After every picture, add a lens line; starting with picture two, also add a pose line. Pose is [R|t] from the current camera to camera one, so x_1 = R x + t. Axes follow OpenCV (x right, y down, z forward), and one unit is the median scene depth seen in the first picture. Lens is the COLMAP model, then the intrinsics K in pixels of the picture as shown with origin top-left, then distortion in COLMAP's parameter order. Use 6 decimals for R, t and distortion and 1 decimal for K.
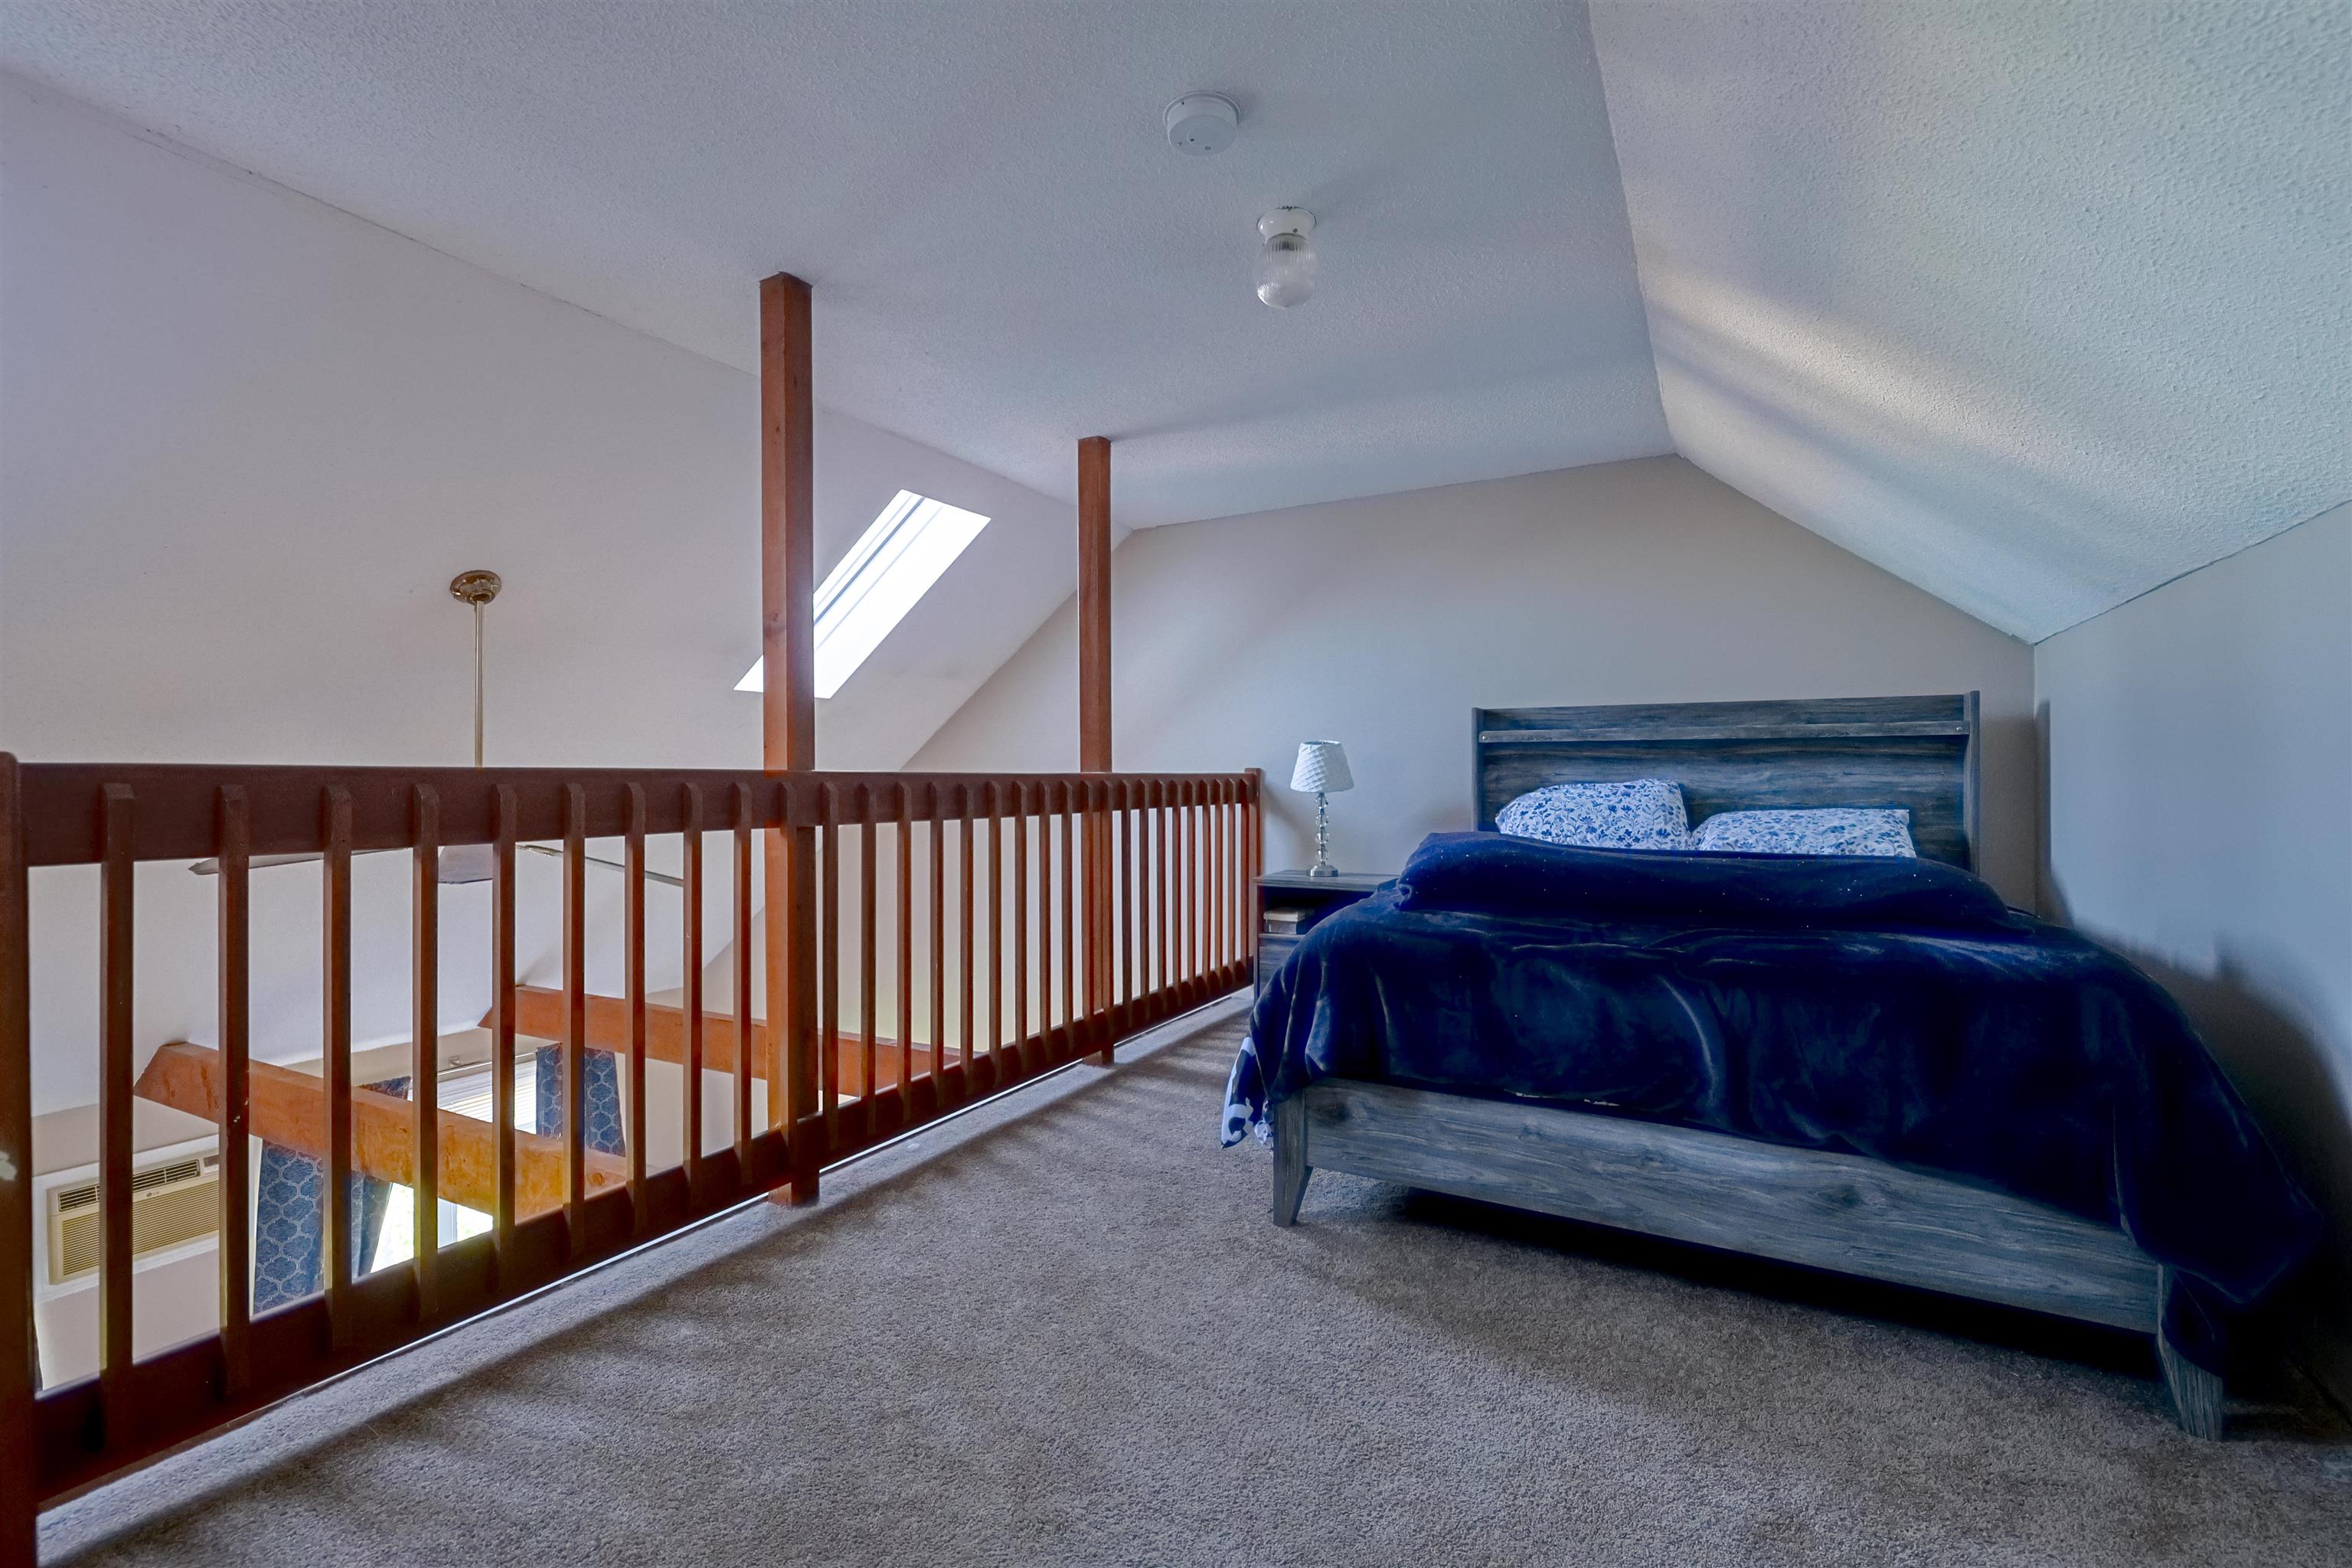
lens RADIAL K [[1058.1, 0, 1162.7], [0, 1058.1, 793.4], [0, 0, 1]] dist [-0.000411, 0.000009]
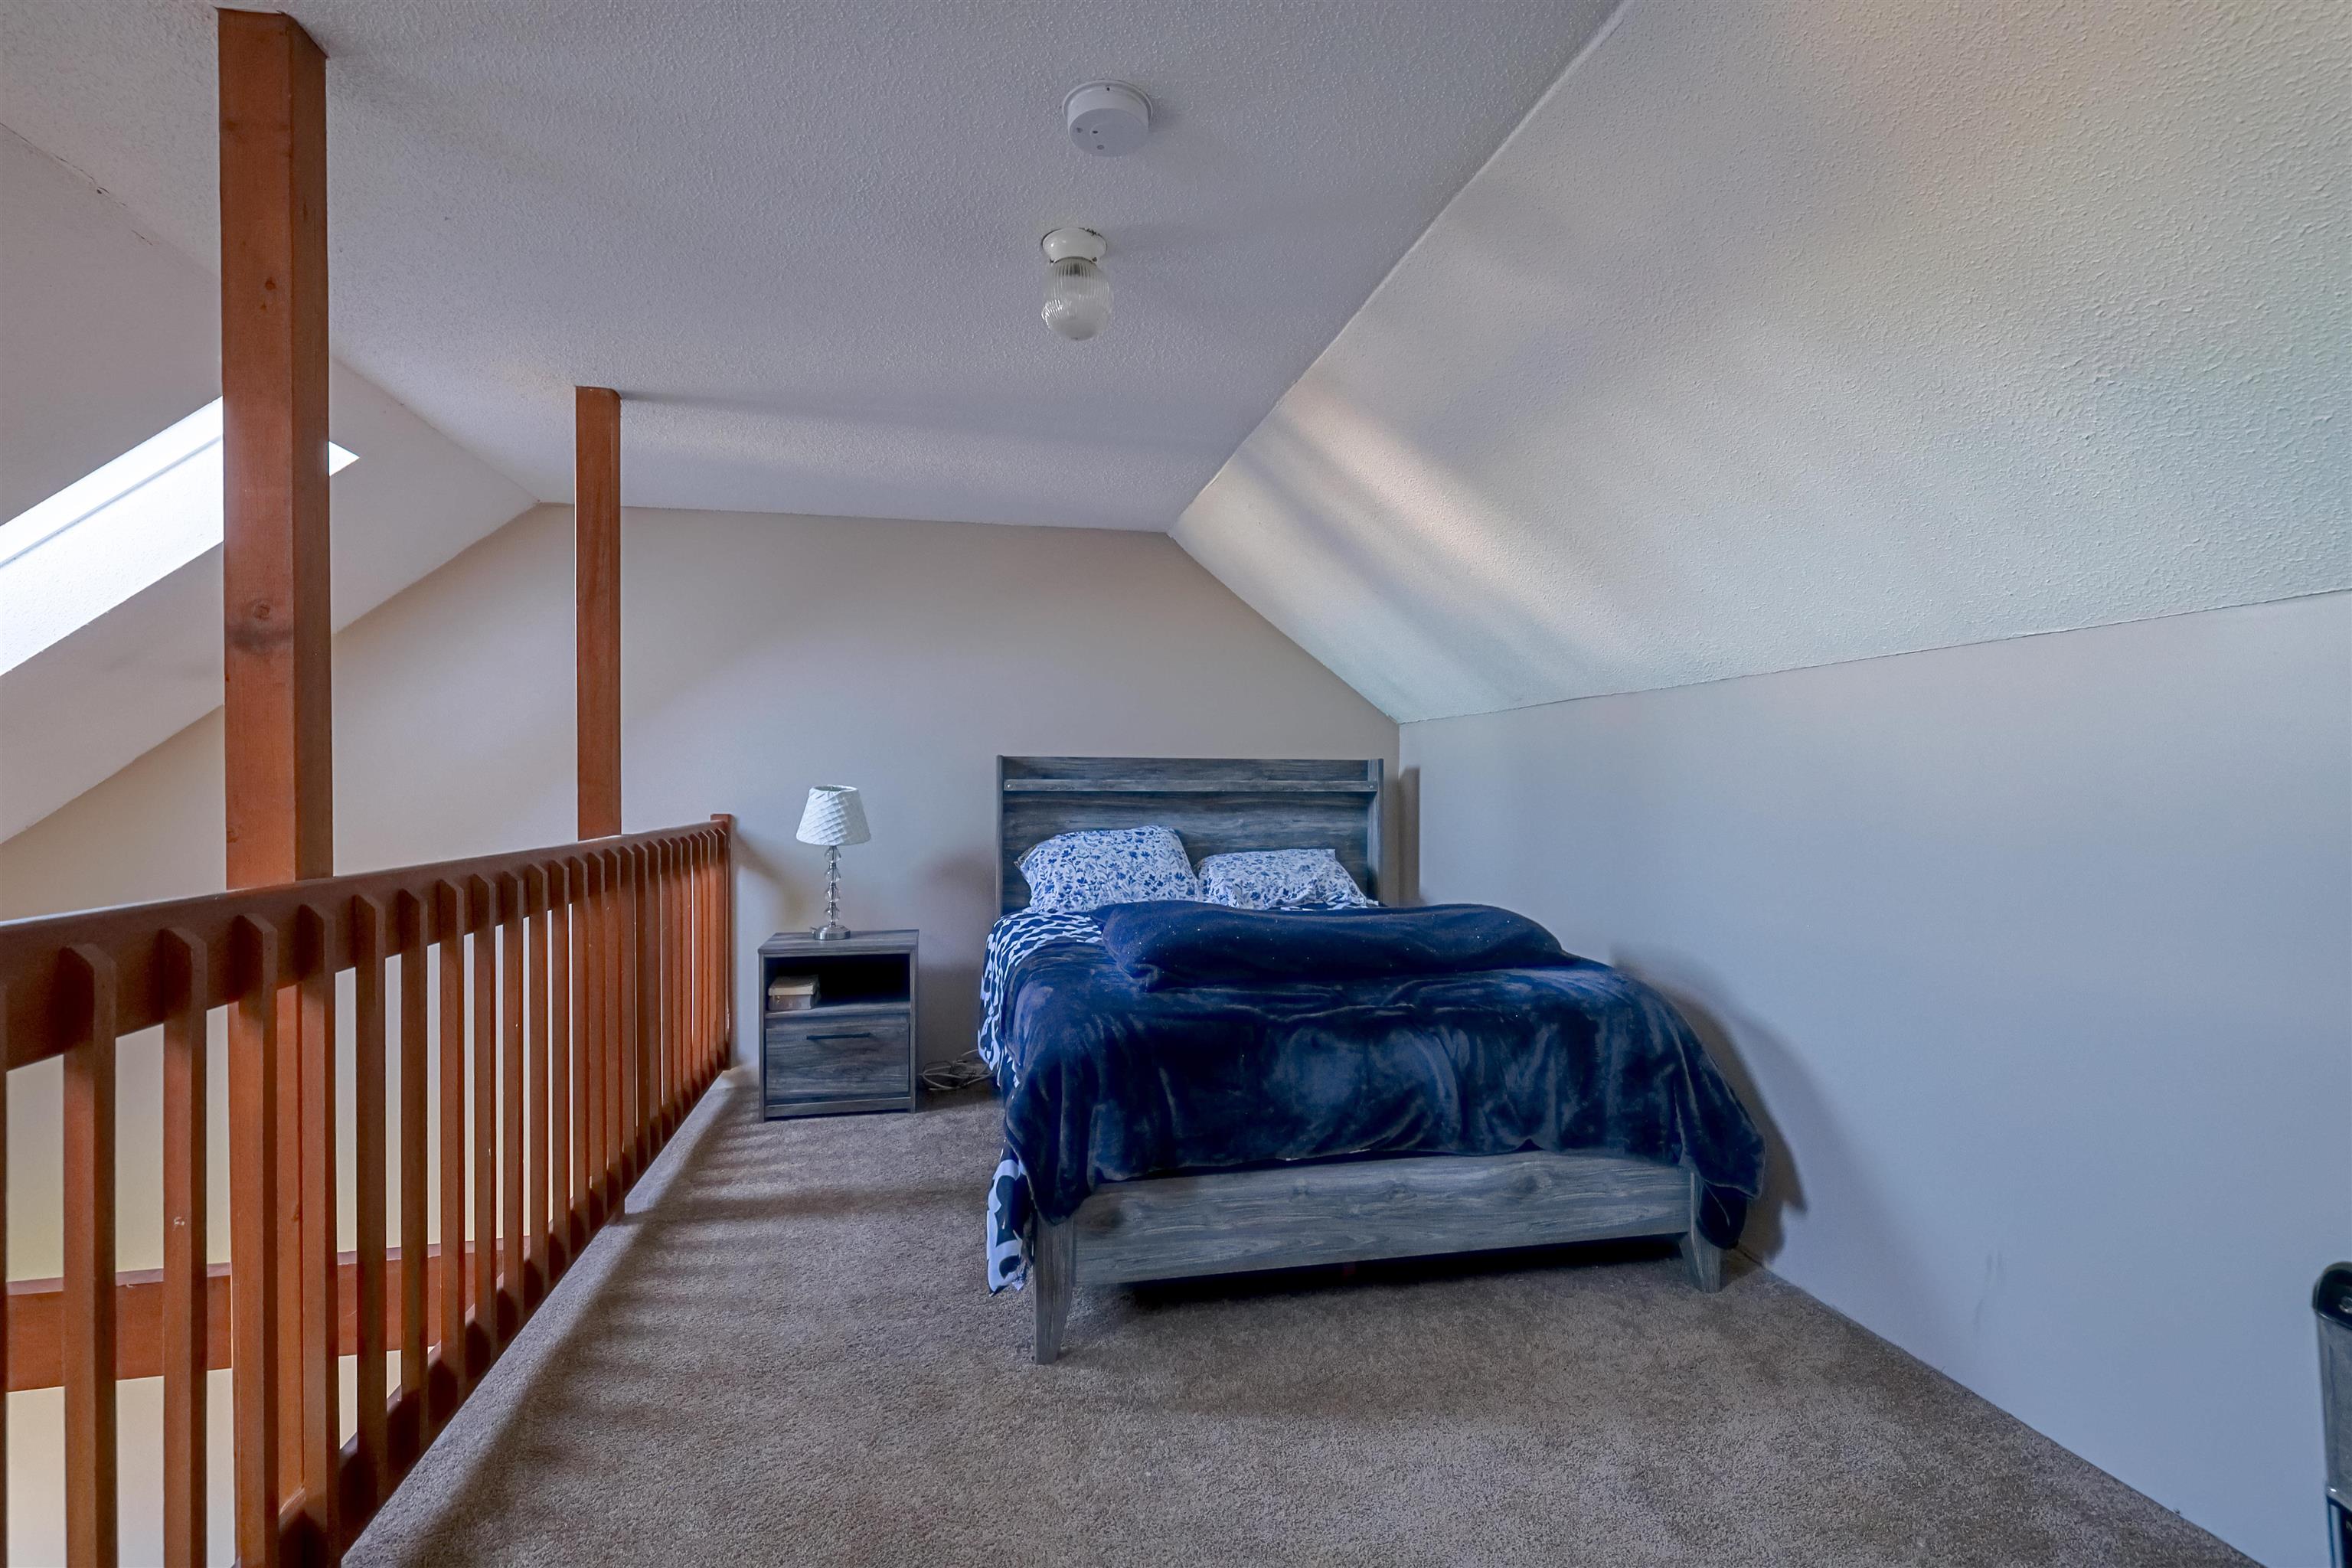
lens RADIAL K [[1058.1, 0, 1162.7], [0, 1058.1, 793.4], [0, 0, 1]] dist [-0.000411, 0.000009]
pose [[0.747023, -0.001991, 0.664795, -0.335079], [0.005986, 0.999975, -0.003731, -0.055147], [-0.664771, 0.006767, 0.747017, 0.220614]]
